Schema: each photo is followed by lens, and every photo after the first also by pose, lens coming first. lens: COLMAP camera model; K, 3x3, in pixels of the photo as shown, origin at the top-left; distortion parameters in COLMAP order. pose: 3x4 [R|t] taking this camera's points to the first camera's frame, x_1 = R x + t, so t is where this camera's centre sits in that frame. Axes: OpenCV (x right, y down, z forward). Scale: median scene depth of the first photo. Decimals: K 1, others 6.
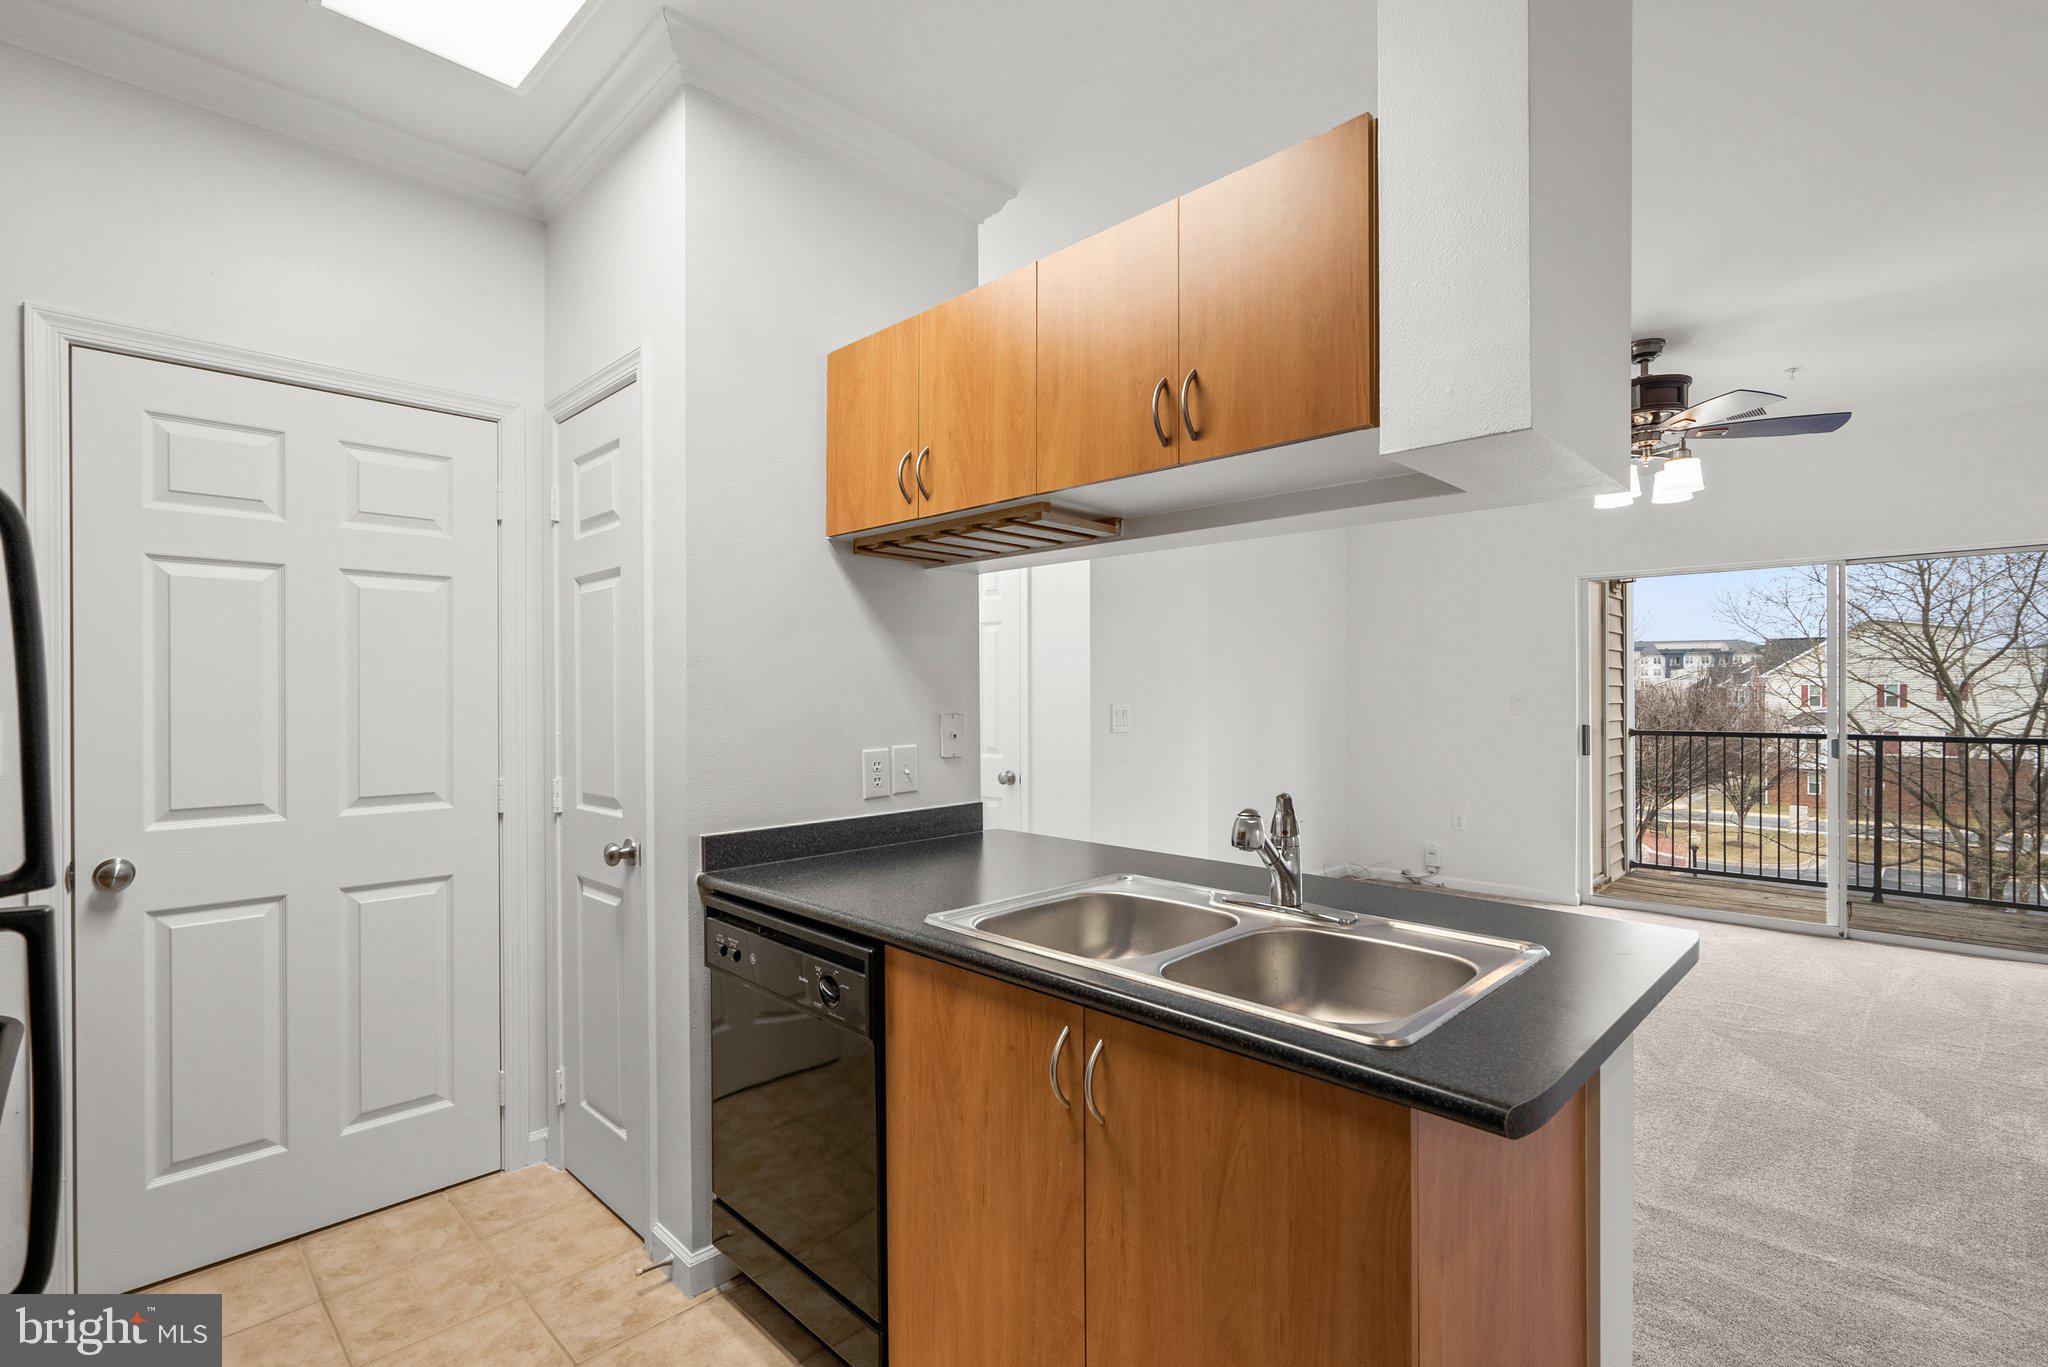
lens RADIAL K [[930.4, 0, 1028.5], [0, 930.4, 698.3], [0, 0, 1]] dist [-0.005481, 0.001095]
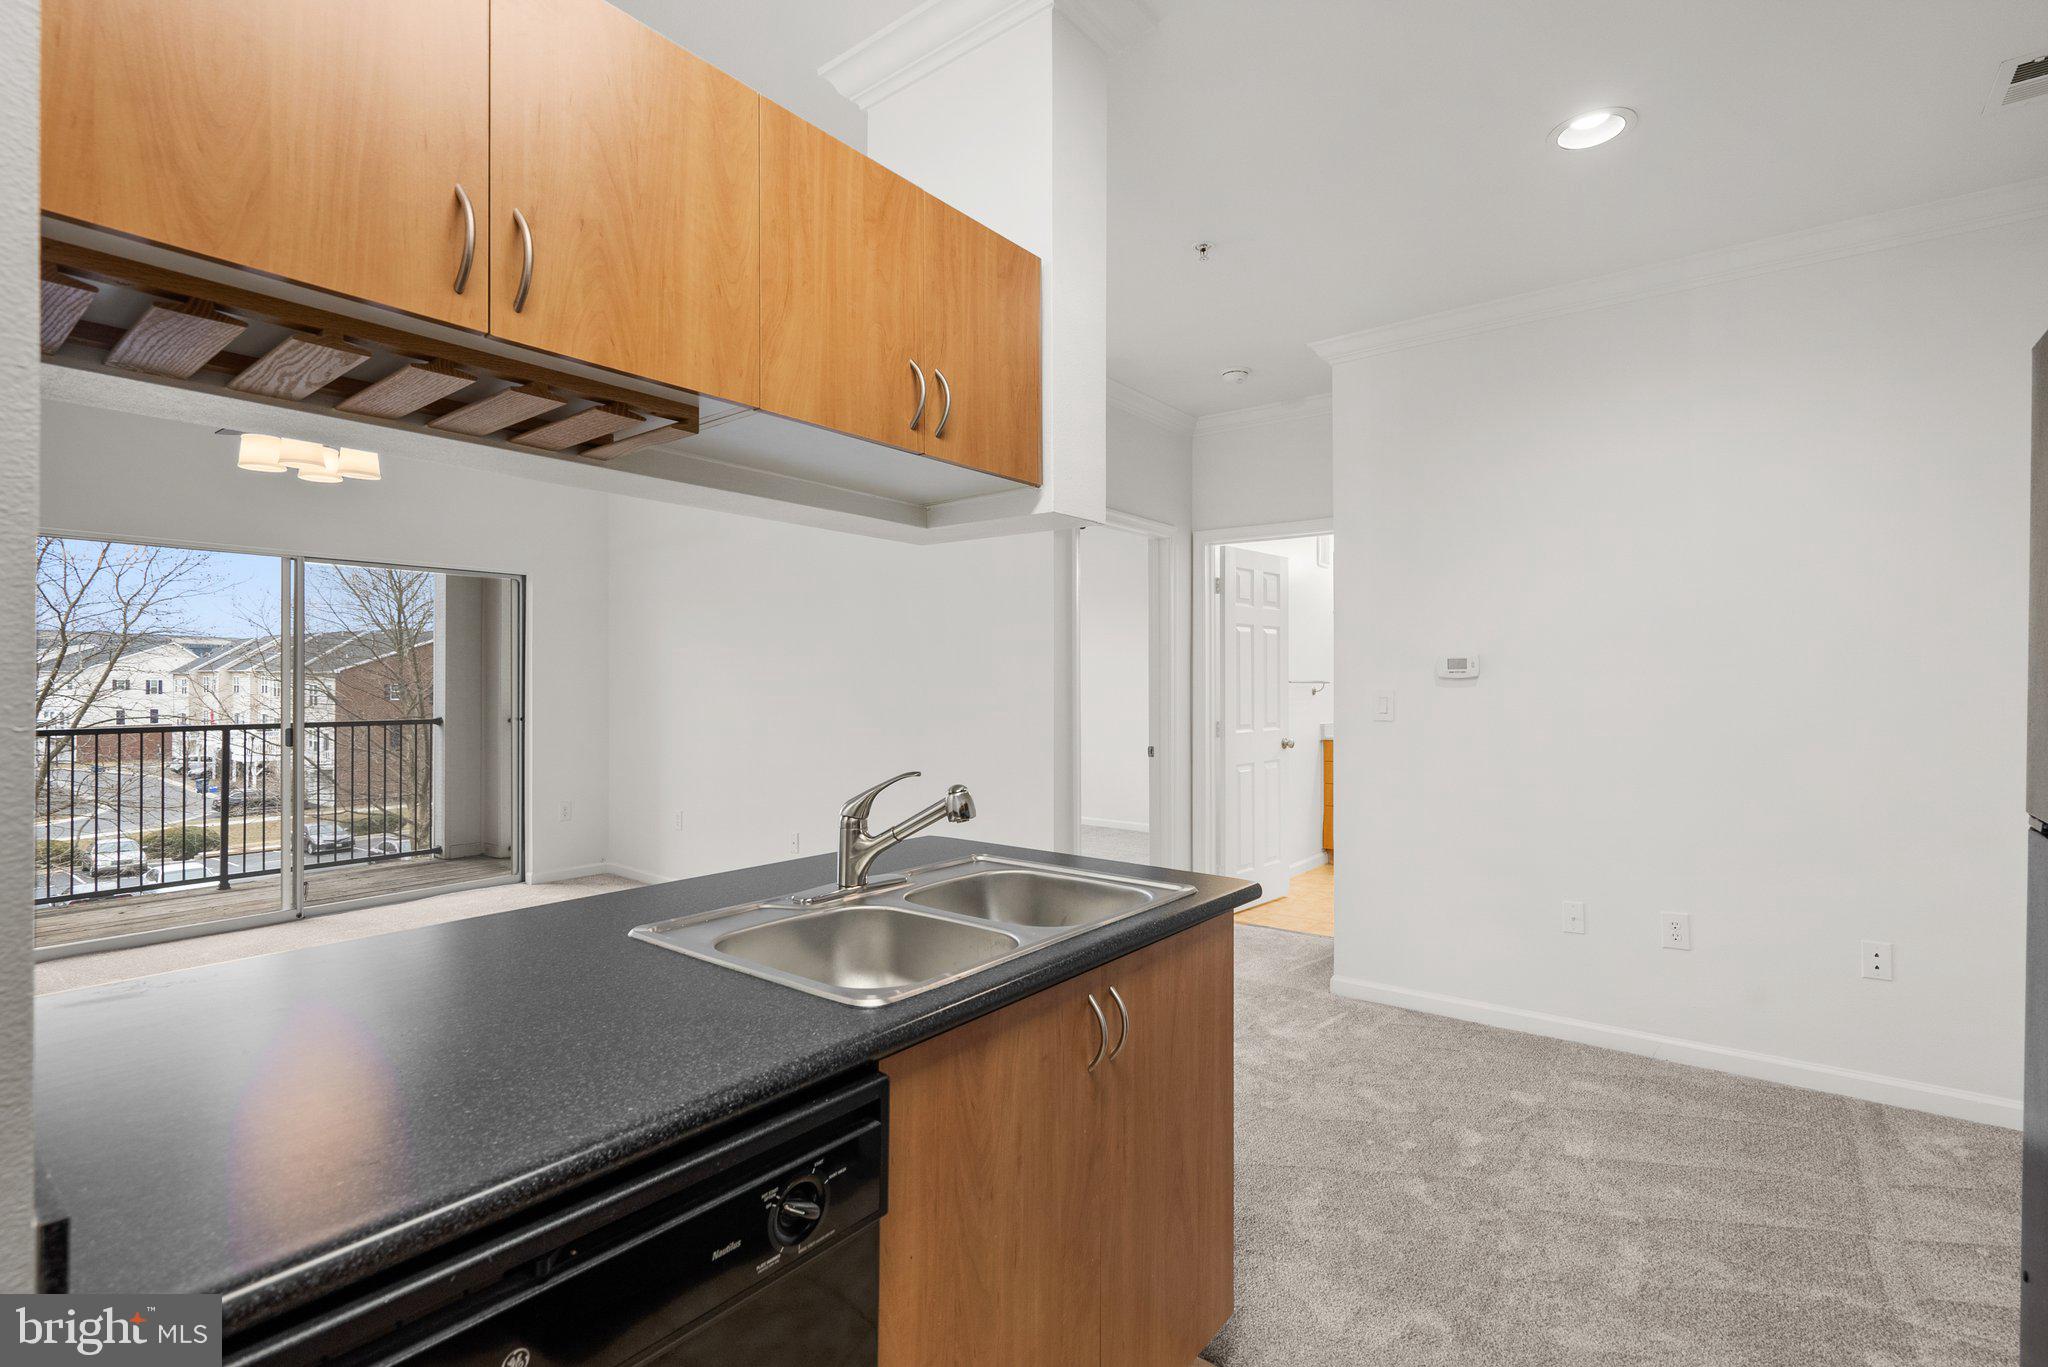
lens RADIAL K [[930.4, 0, 1038.8], [0, 930.4, 672.1], [0, 0, 1]] dist [-0.005481, 0.001095]
pose [[-0.138715, 0.012811, 0.990249, -0.460738], [0.006149, 0.999908, -0.012074, -0.001215], [-0.990313, 0.004414, -0.138781, 0.547513]]
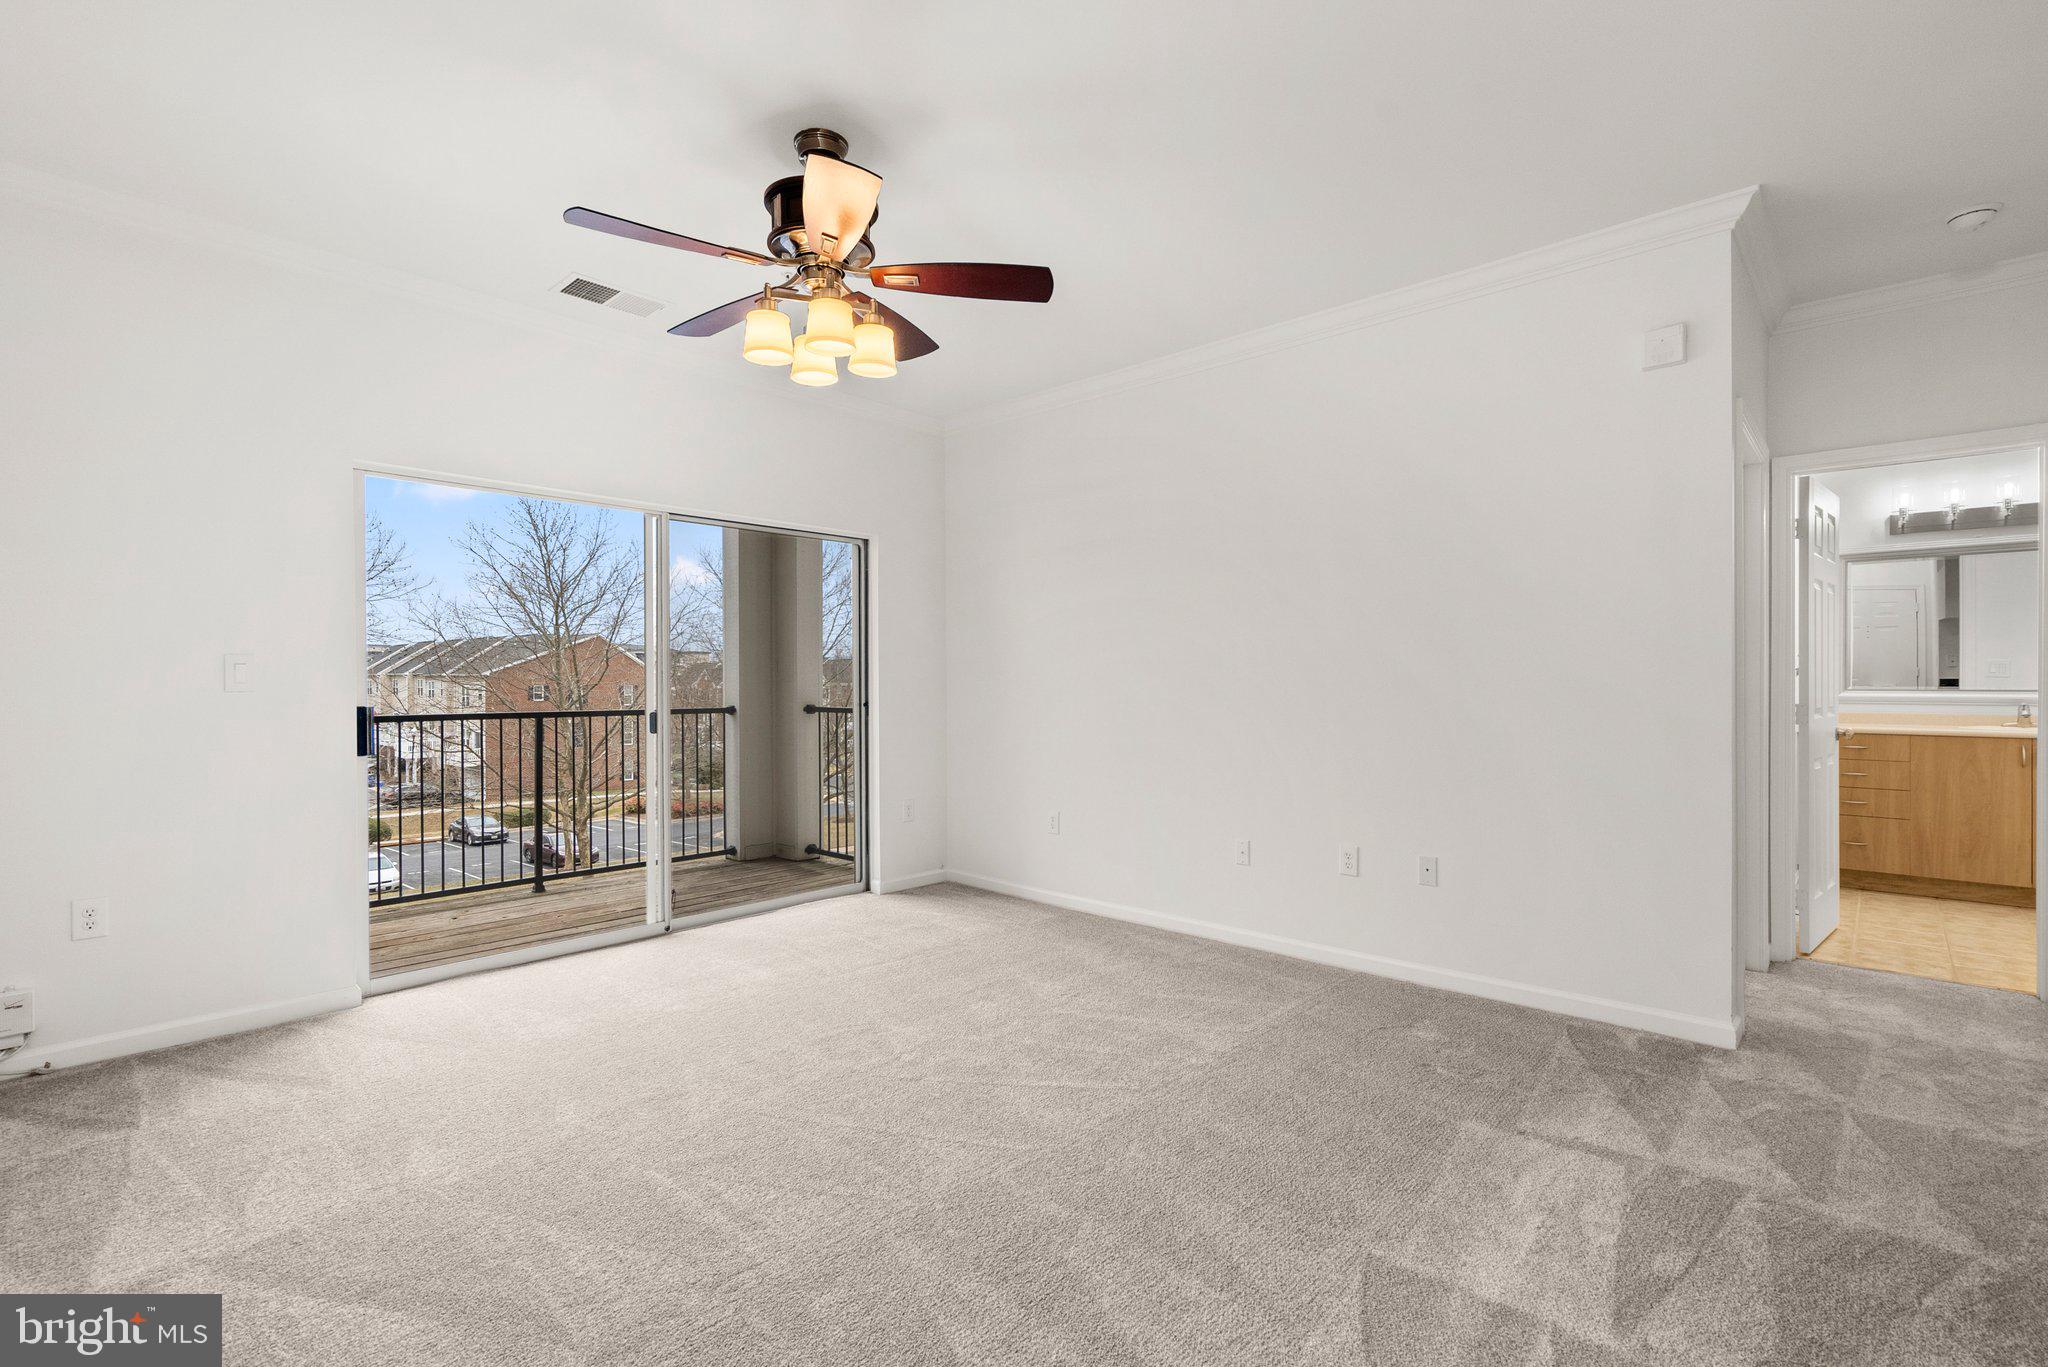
lens RADIAL K [[930.4, 0, 1030.8], [0, 930.4, 677.9], [0, 0, 1]] dist [-0.005481, 0.001095]
pose [[-0.034299, 0.007558, 0.999383, -0.059610], [0.009613, 0.999928, -0.007232, 0.036823], [-0.999365, 0.009359, -0.034369, 1.152761]]
